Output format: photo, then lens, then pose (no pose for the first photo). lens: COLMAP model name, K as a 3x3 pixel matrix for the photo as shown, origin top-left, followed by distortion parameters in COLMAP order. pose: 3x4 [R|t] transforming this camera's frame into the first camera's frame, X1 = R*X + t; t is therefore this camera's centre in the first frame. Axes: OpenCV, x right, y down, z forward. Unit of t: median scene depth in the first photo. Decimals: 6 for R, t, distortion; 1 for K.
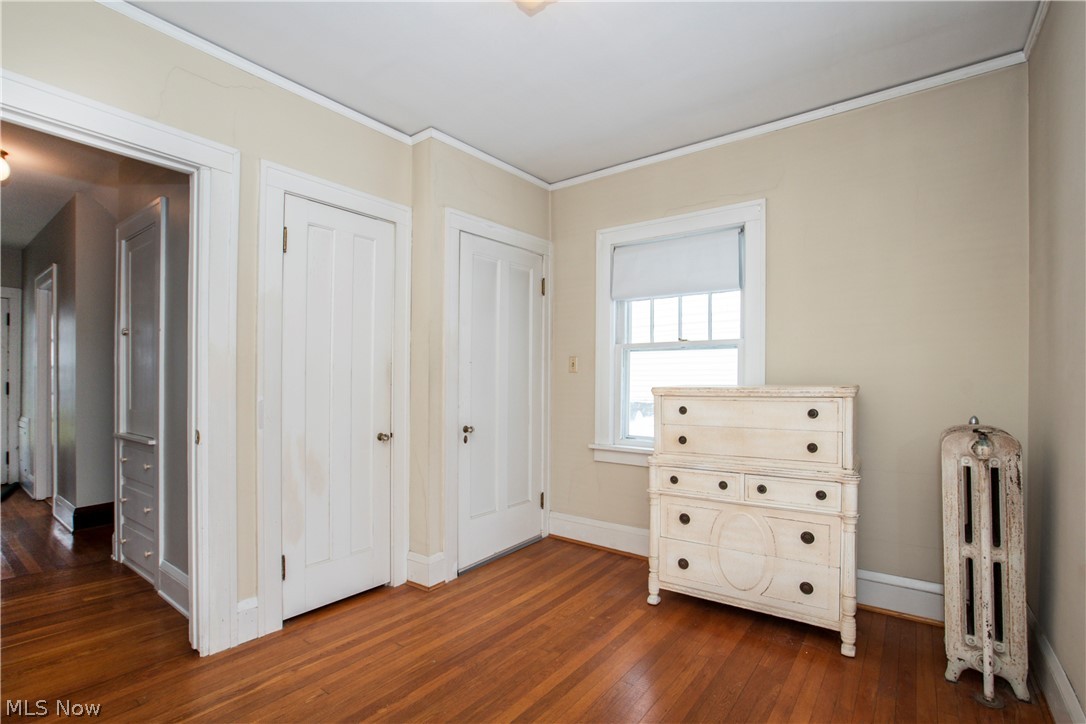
lens RADIAL K [[501.7, 0, 539.4], [0, 501.7, 376.5], [0, 0, 1]] dist [-0.060519, 0.014498]
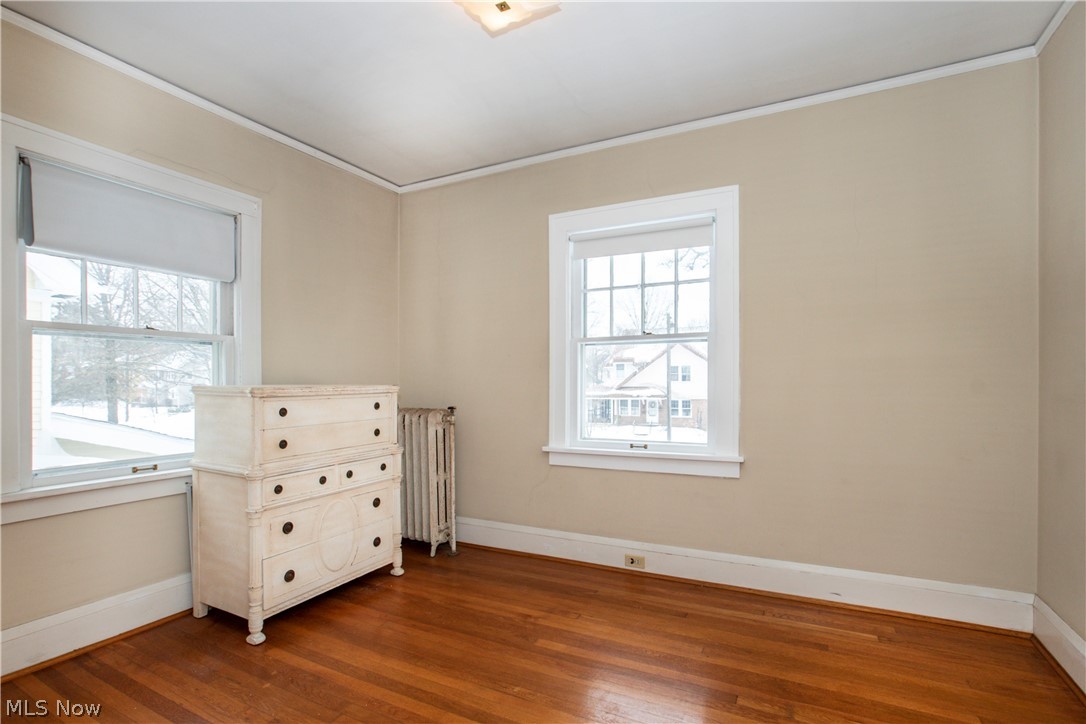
lens RADIAL K [[501.7, 0, 539.4], [0, 501.7, 376.5], [0, 0, 1]] dist [-0.060519, 0.014498]
pose [[-0.185181, 0.015377, 0.982584, -0.758580], [-0.005225, 0.999848, -0.016632, 0.015290], [-0.982691, -0.008214, -0.185072, 0.757535]]
